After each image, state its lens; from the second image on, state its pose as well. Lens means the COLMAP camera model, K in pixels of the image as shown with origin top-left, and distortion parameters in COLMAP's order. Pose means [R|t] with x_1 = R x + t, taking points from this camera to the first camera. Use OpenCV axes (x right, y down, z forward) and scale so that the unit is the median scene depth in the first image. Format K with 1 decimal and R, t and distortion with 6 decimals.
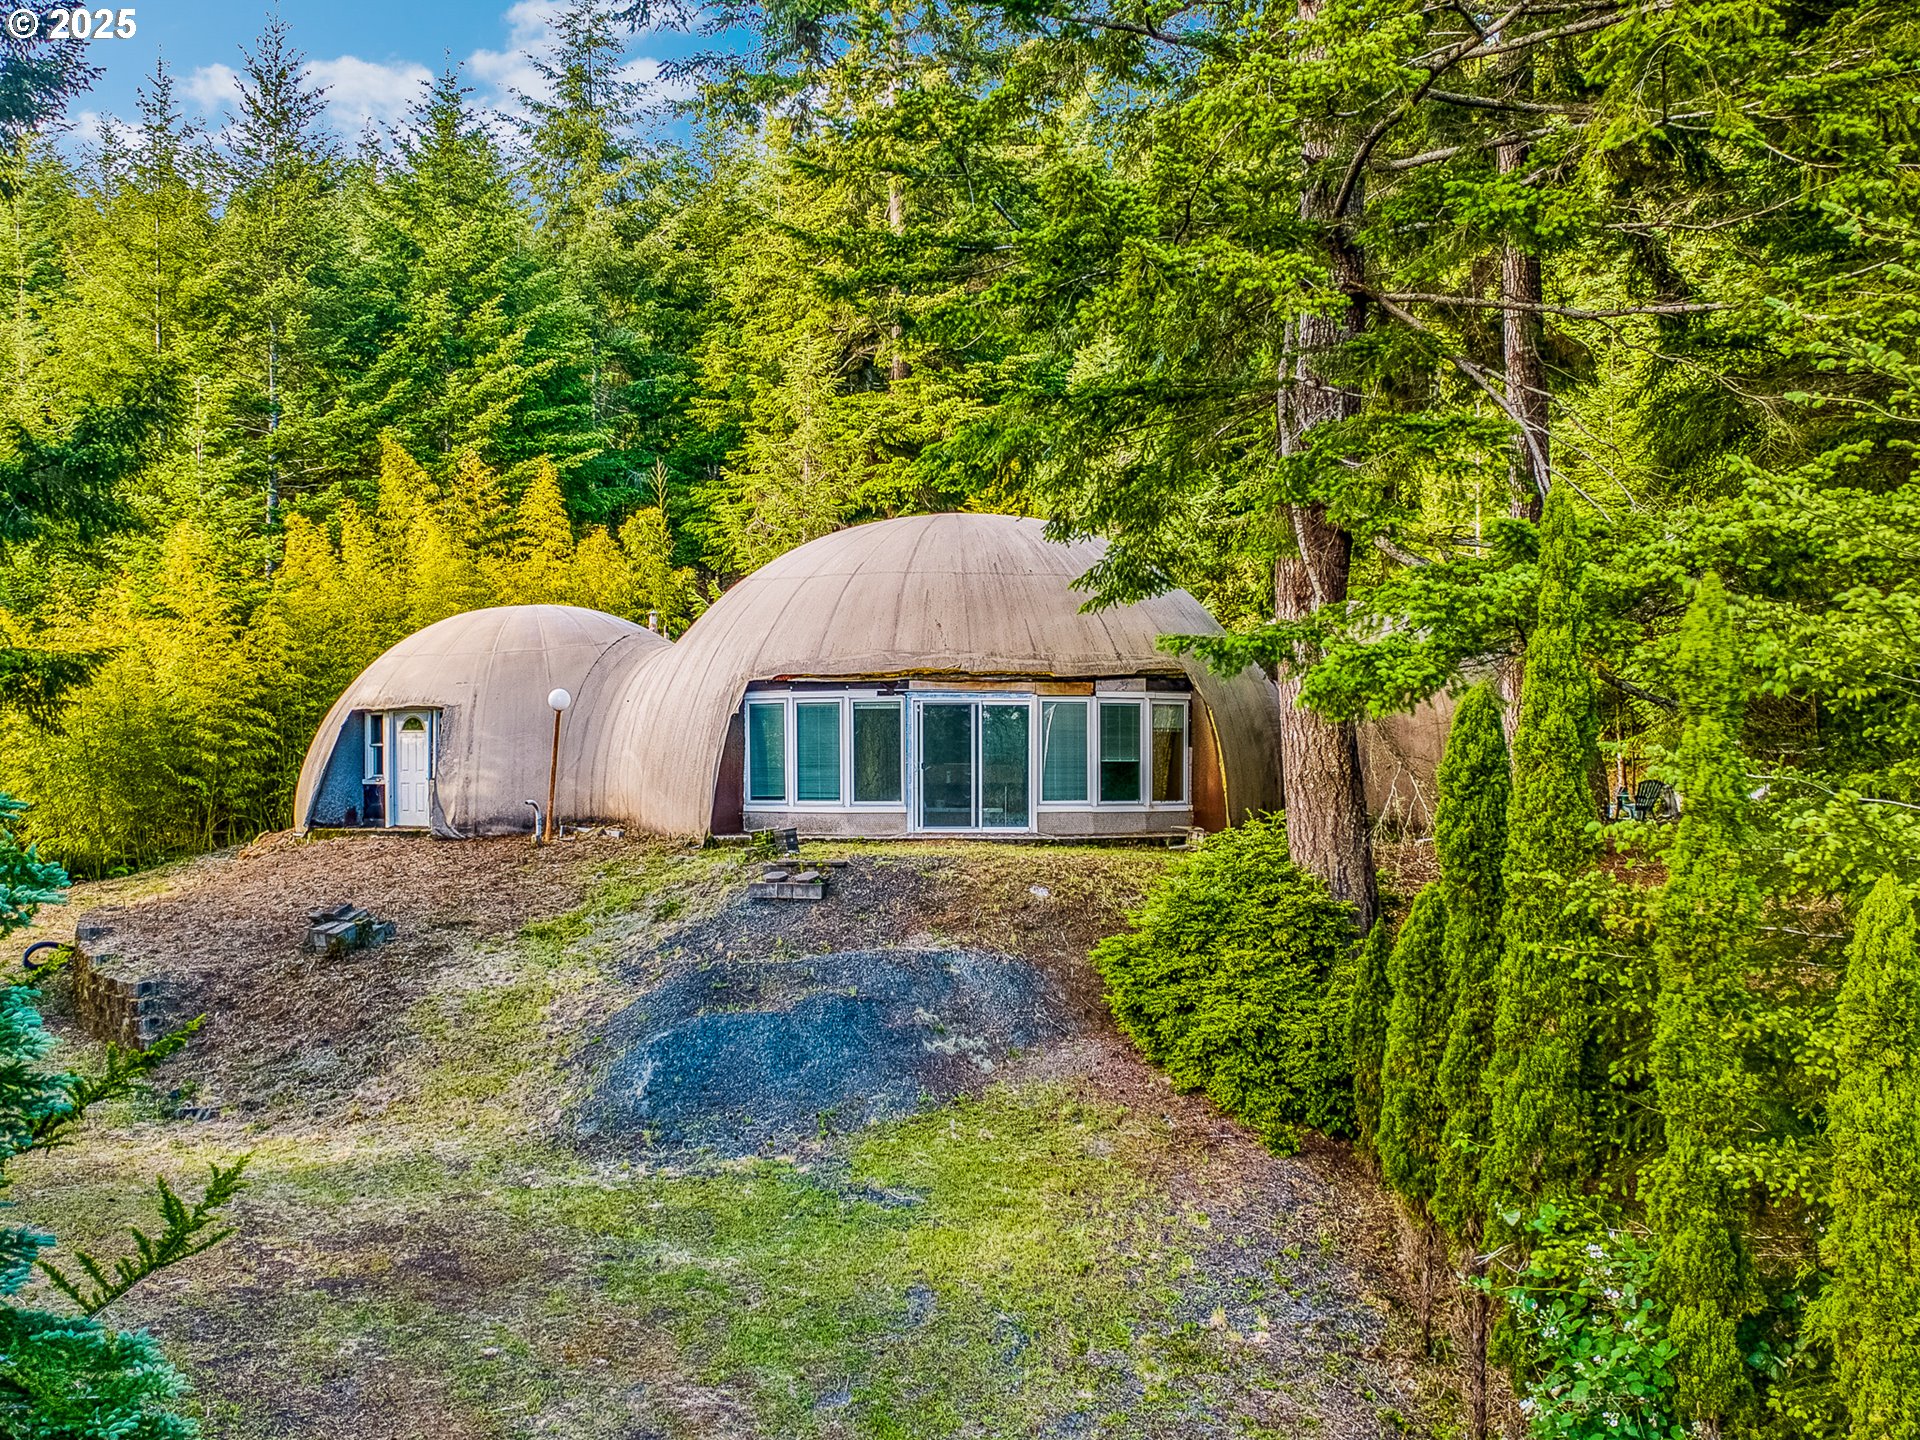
lens RADIAL K [[2021.7, 0, 957.3], [0, 2021.7, 758.1], [0, 0, 1]] dist [-0.002508, -0.044591]
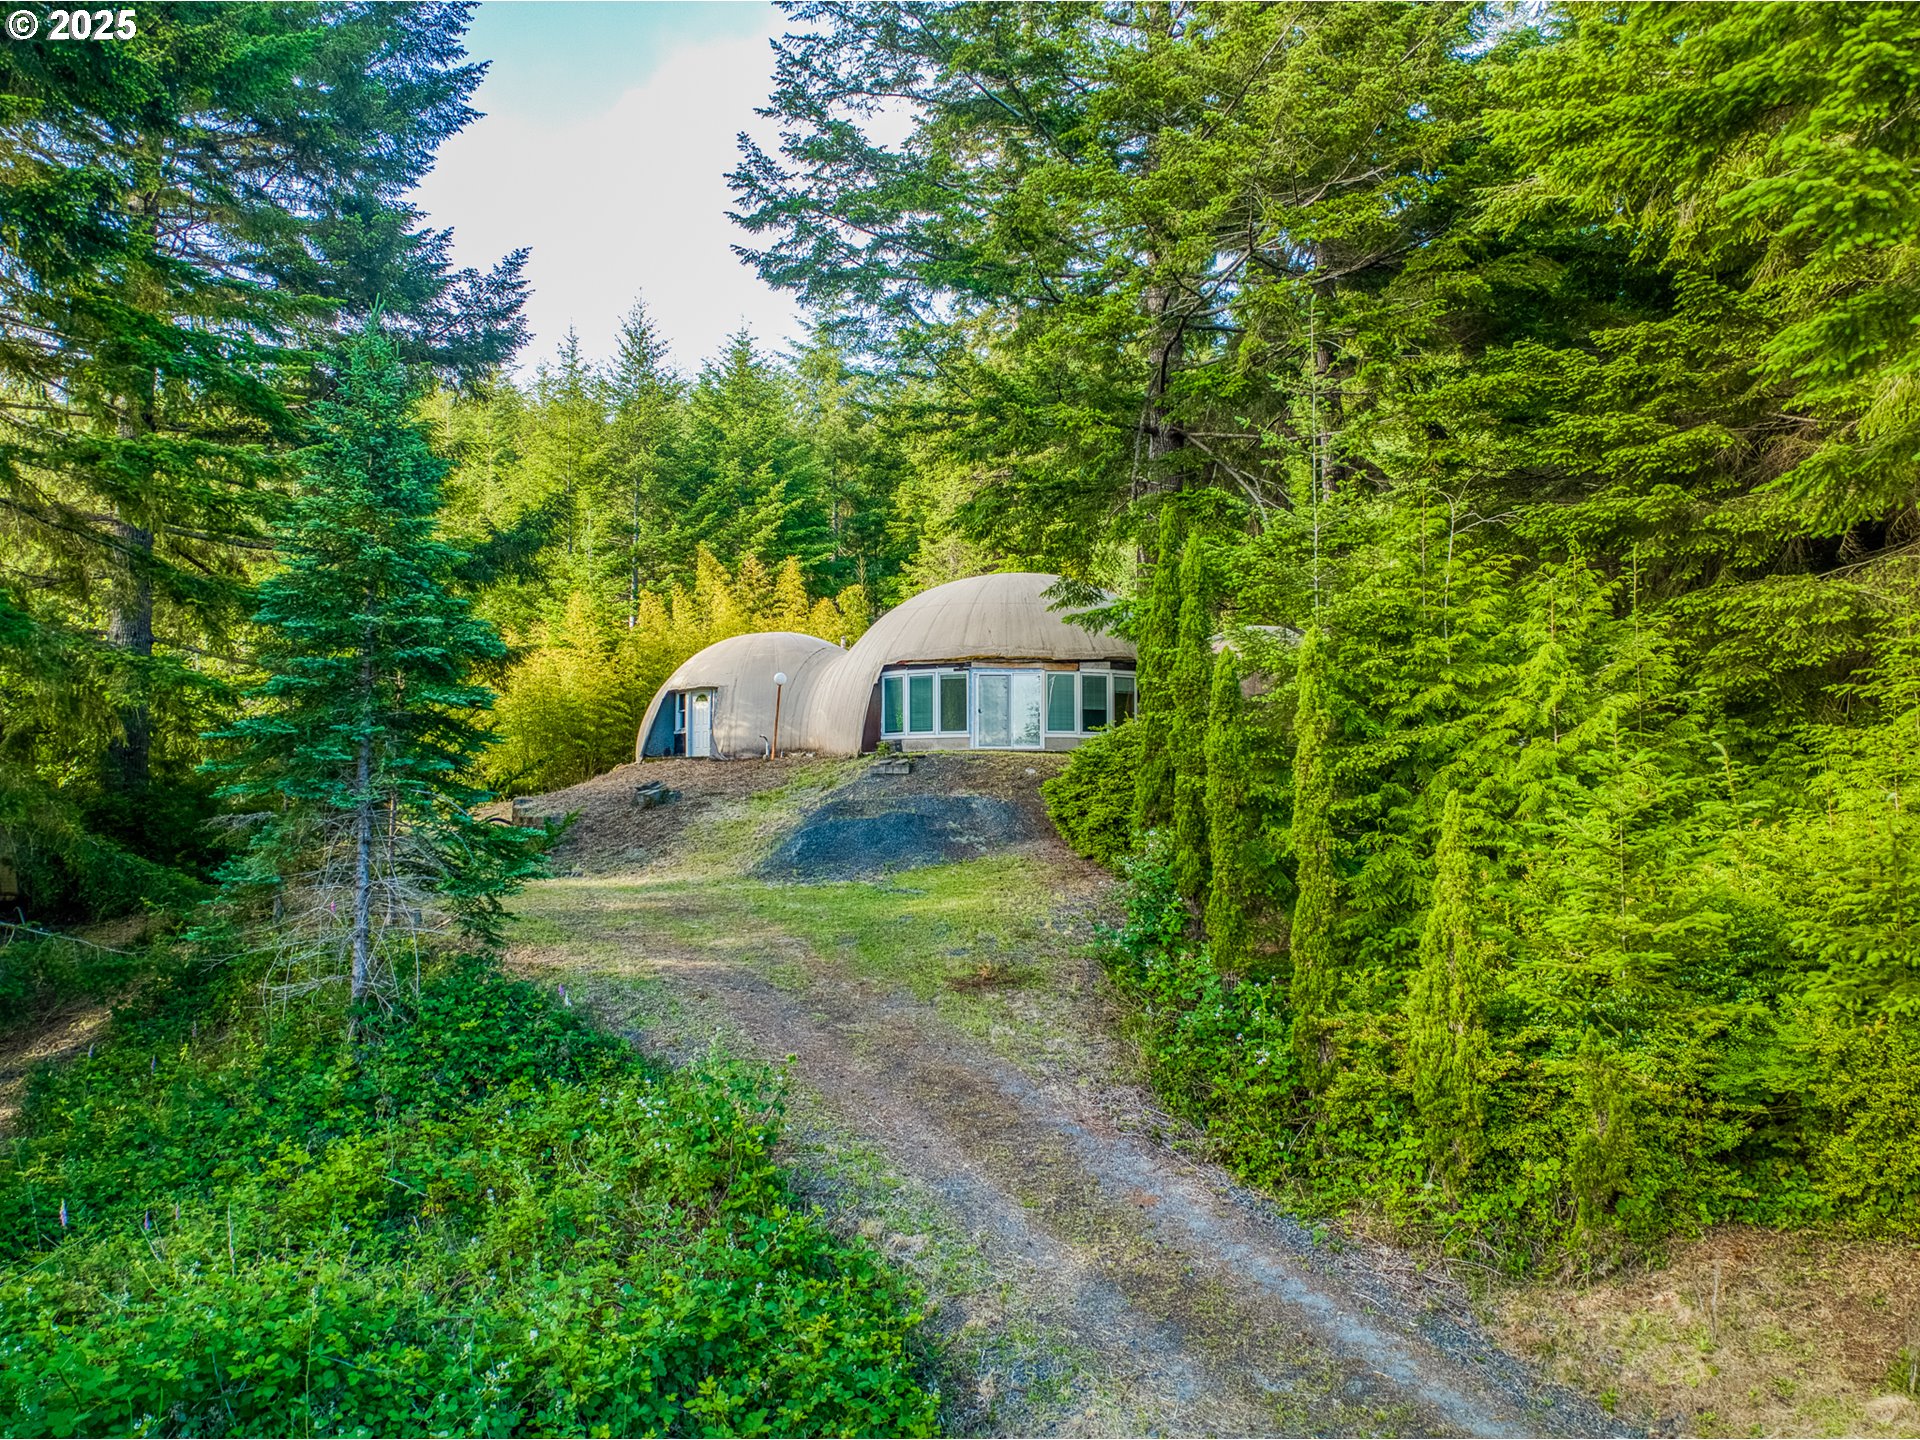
lens RADIAL K [[1370.9, 0, 955.6], [0, 1370.9, 689.8], [0, 0, 1]] dist [-0.008852, -0.007500]
pose [[0.994725, -0.004600, -0.102471, 0.073632], [-0.001797, 0.998059, -0.062247, 0.052036], [0.102558, 0.062103, 0.992786, -0.160971]]
